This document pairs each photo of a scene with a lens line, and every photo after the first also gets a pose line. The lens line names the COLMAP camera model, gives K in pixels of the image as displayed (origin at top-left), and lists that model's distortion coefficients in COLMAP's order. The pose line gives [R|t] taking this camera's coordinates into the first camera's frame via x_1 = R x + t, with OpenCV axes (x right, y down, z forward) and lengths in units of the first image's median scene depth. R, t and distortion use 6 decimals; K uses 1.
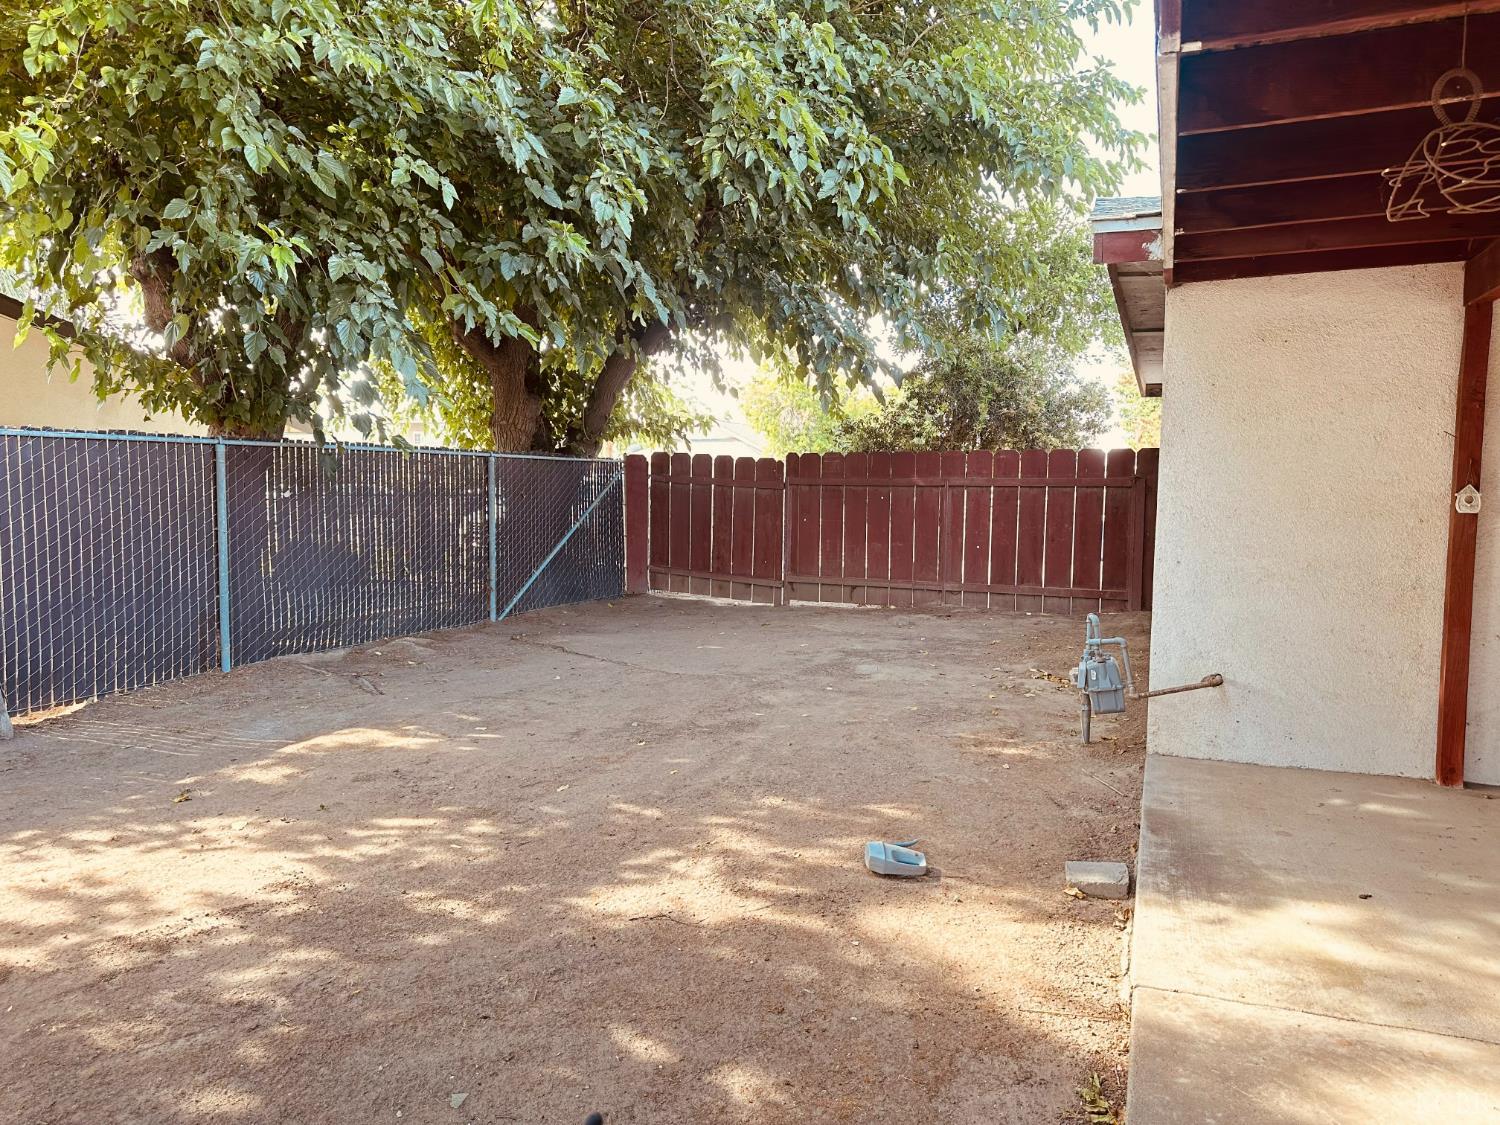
lens RADIAL K [[1038.7, 0, 750.0], [0, 1038.7, 562.5], [0, 0, 1]] dist [0.171816, -0.383201]
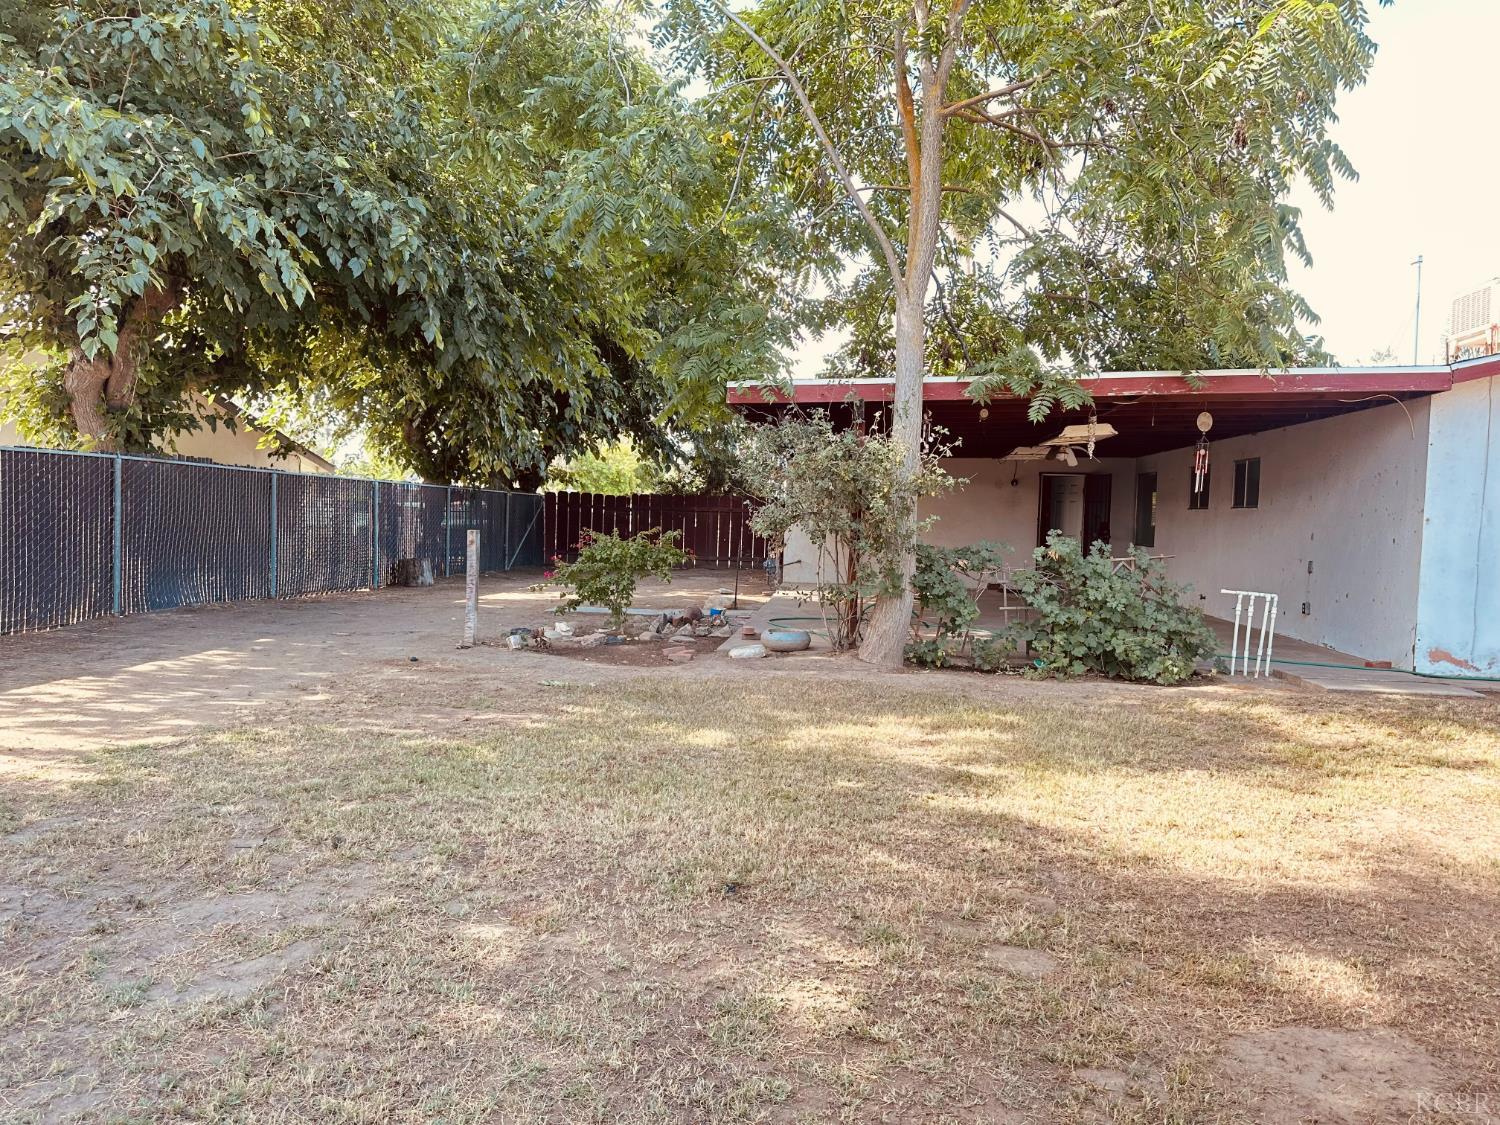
lens RADIAL K [[1038.7, 0, 750.0], [0, 1038.7, 562.5], [0, 0, 1]] dist [0.171816, -0.383201]
pose [[0.955459, 0.007640, 0.295024, -0.333777], [-0.007223, 0.999971, -0.002506, 0.029513], [-0.295035, 0.000263, 0.955486, -0.971073]]
